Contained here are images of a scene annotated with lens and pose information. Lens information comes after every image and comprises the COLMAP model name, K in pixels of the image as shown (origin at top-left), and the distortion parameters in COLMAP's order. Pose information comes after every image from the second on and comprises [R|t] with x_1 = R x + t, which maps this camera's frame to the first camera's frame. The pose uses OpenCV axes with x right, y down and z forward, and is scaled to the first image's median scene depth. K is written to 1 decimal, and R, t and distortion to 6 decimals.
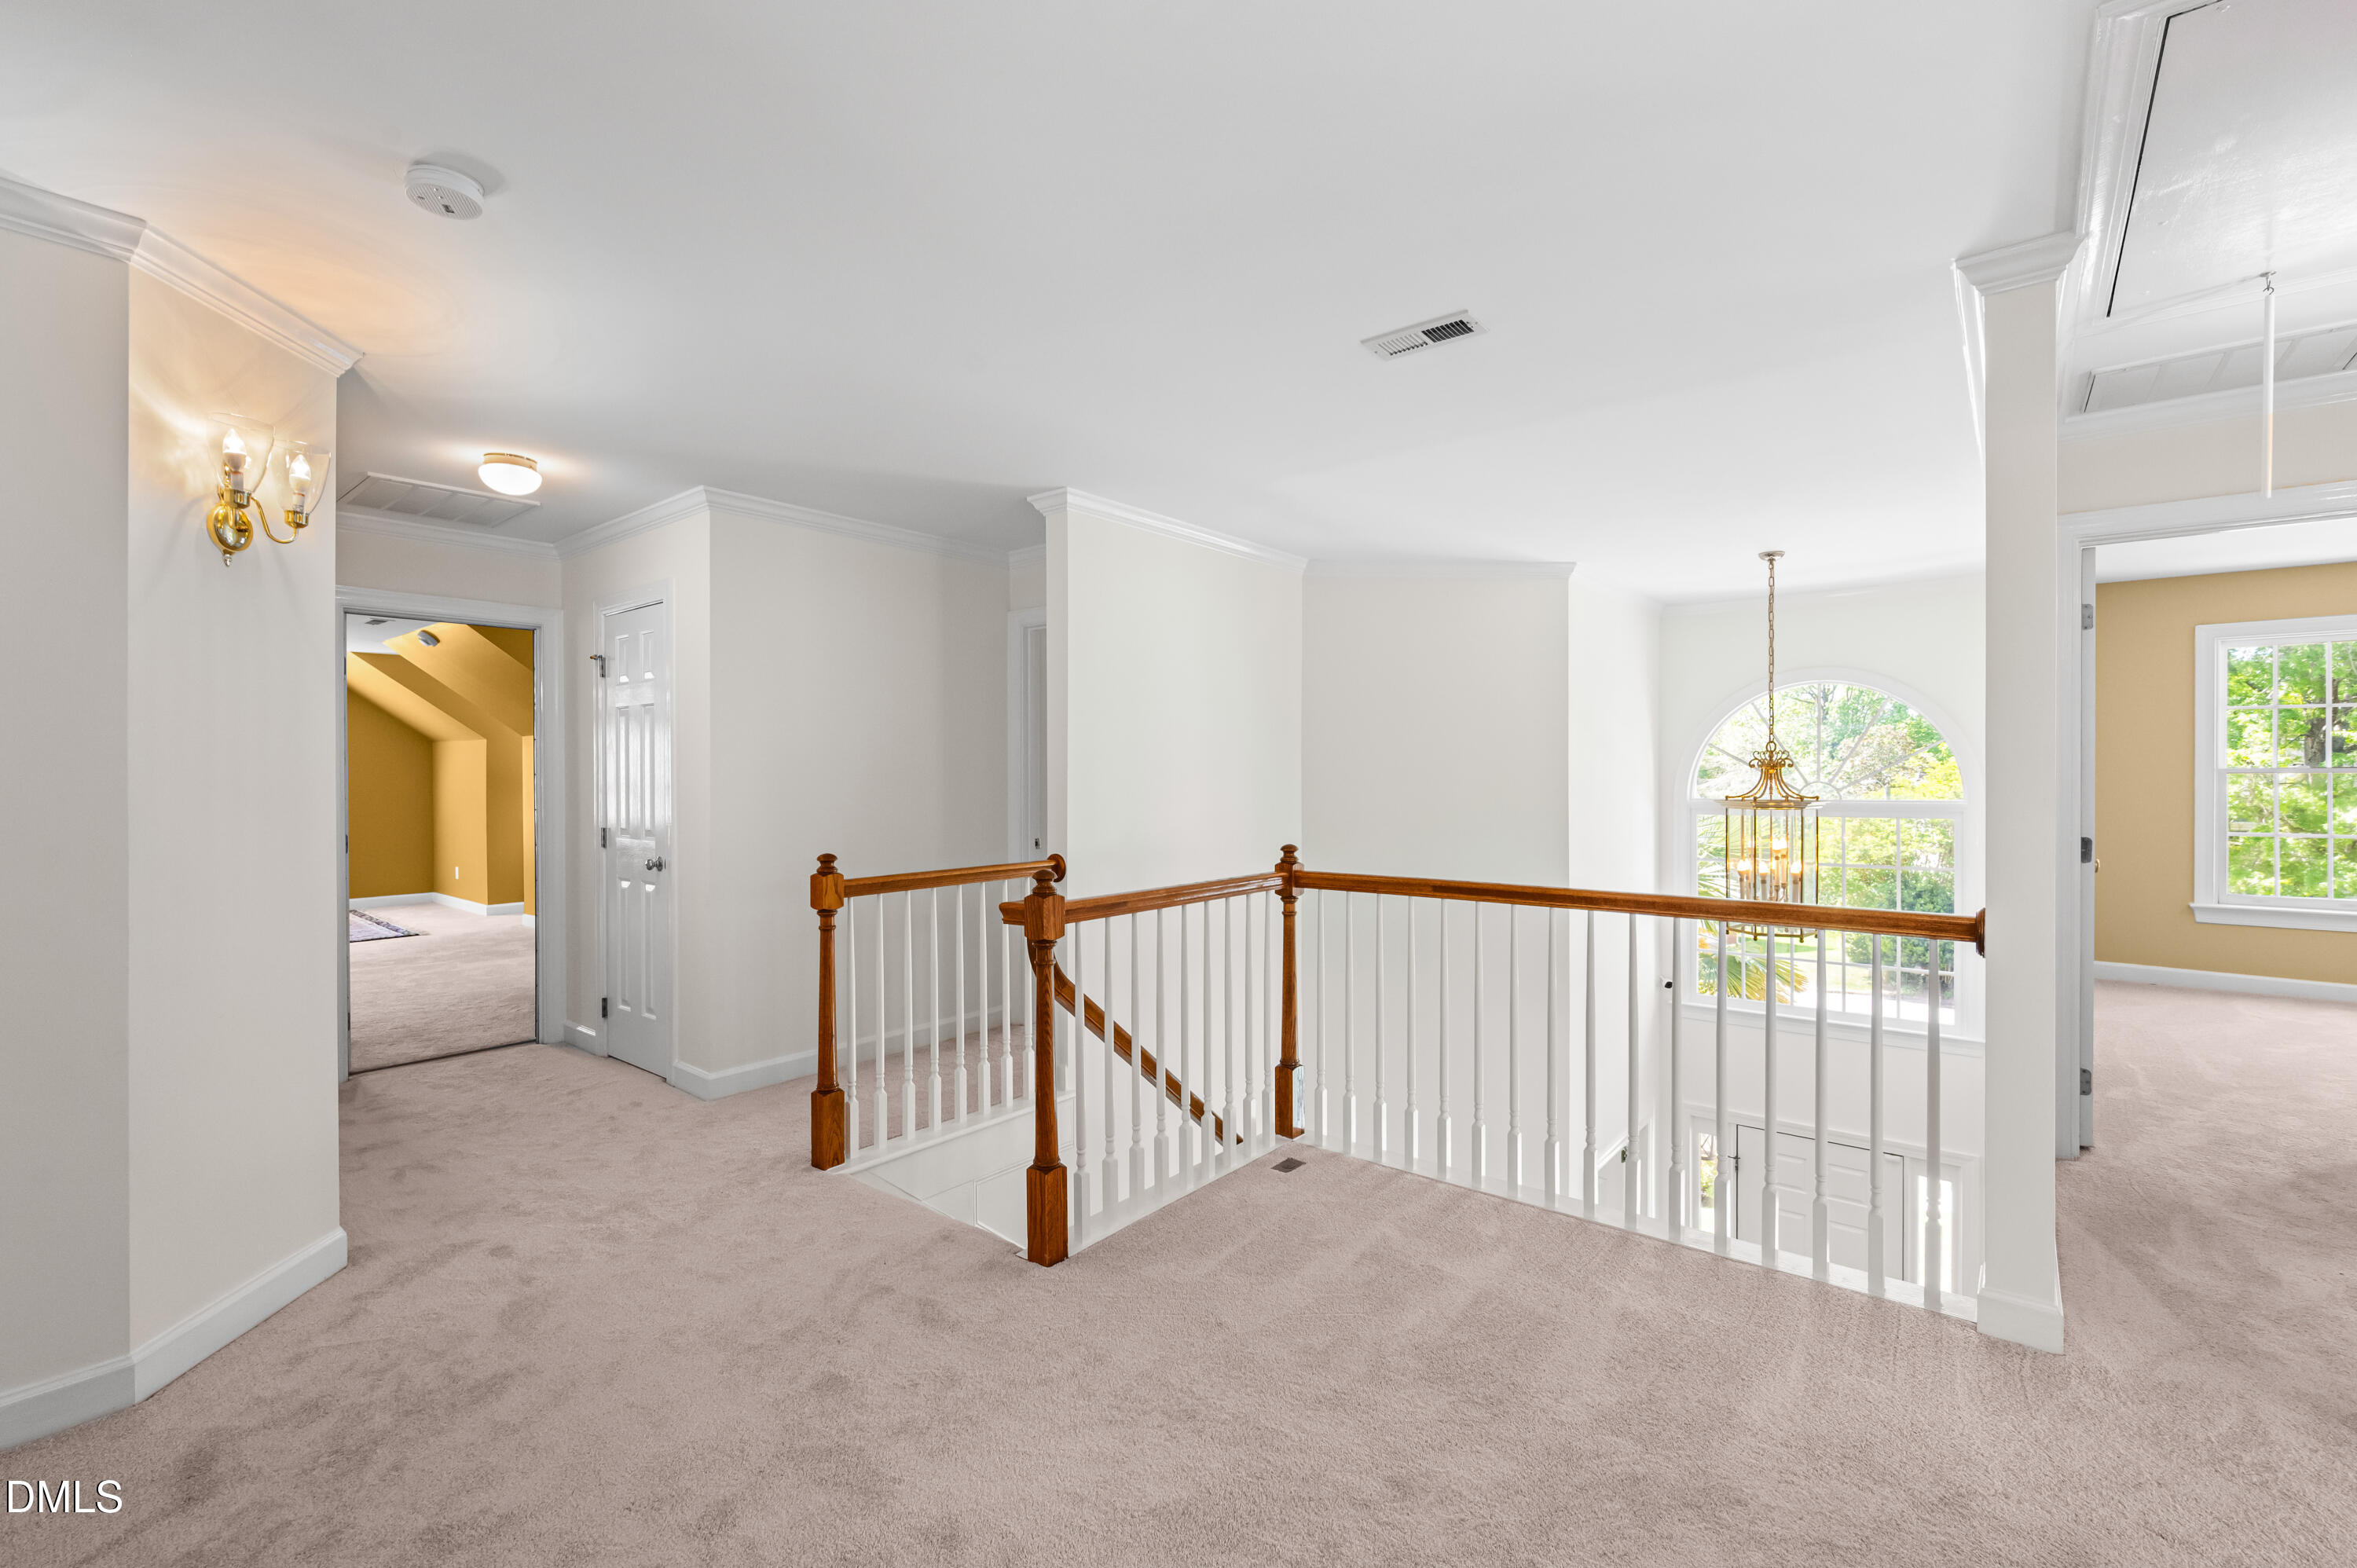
lens RADIAL K [[1003.6, 0, 1211.1], [0, 1003.6, 778.7], [0, 0, 1]] dist [0.002375, -0.000887]
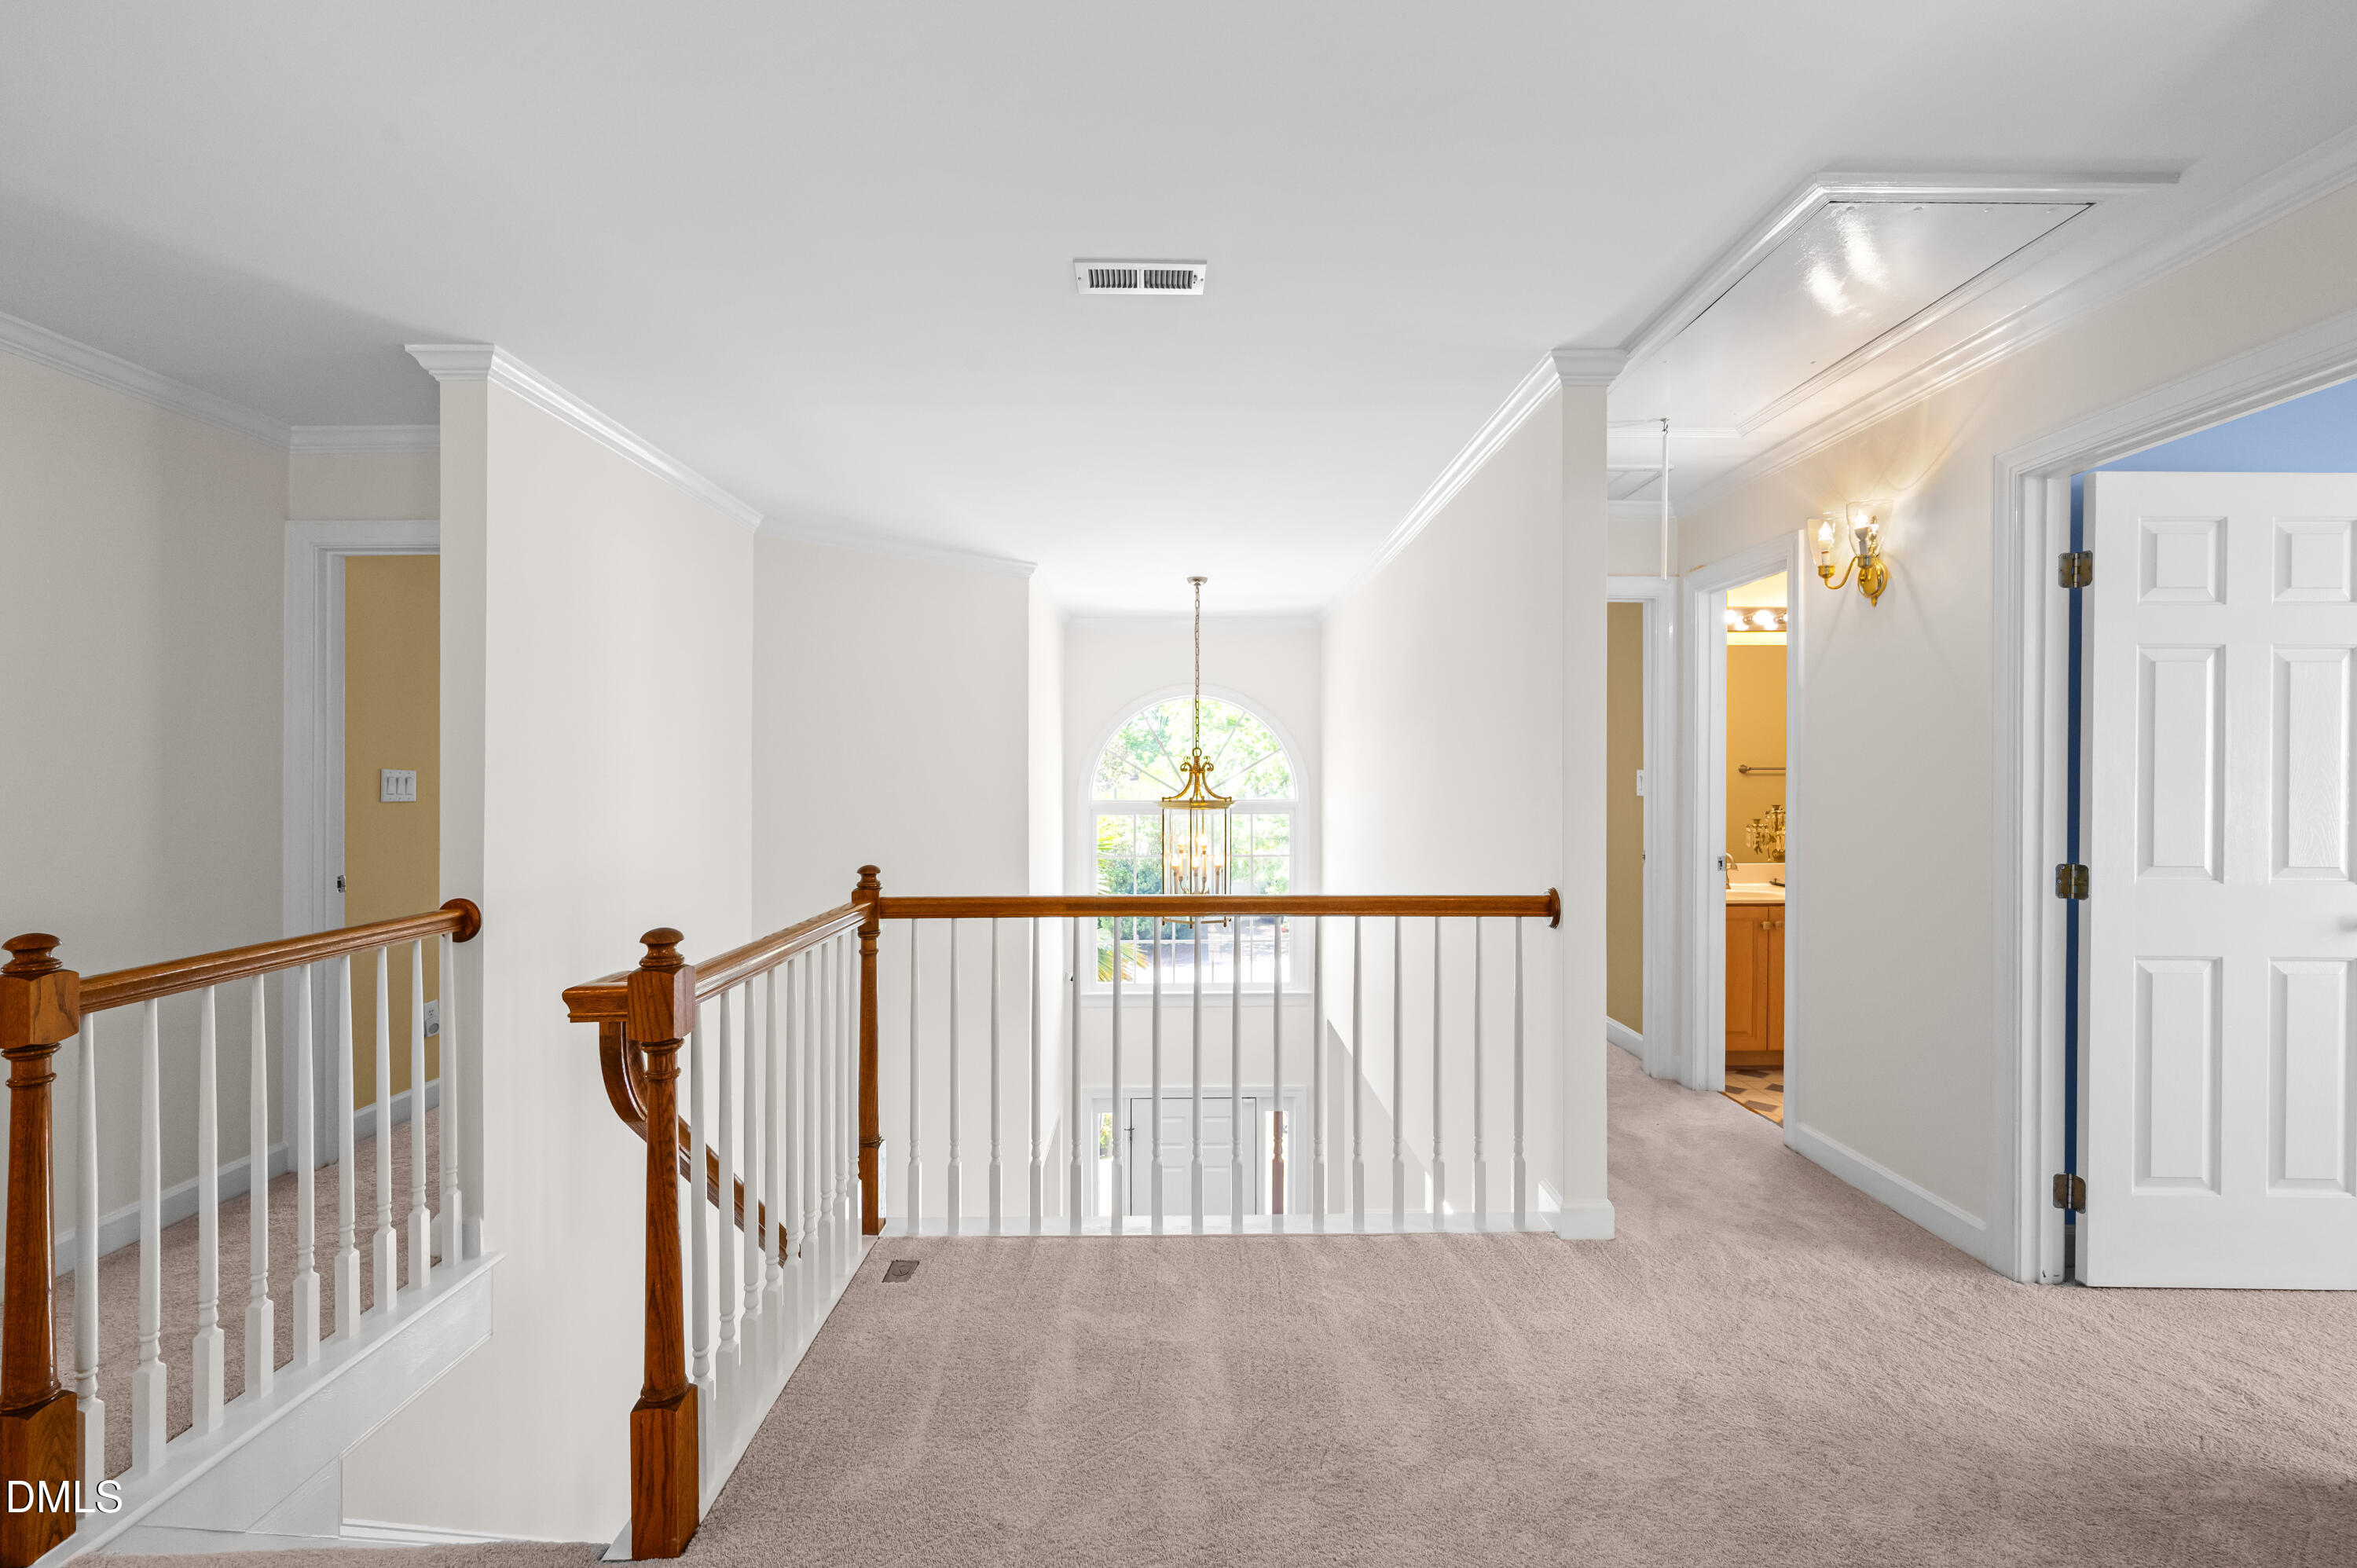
lens RADIAL K [[1003.6, 0, 1182.9], [0, 1003.6, 774.2], [0, 0, 1]] dist [0.002375, -0.000887]
pose [[0.780166, 0.002267, 0.625568, -0.226669], [0.002451, 0.999975, -0.006681, -0.001030], [-0.625567, 0.006745, 0.780141, 0.220809]]
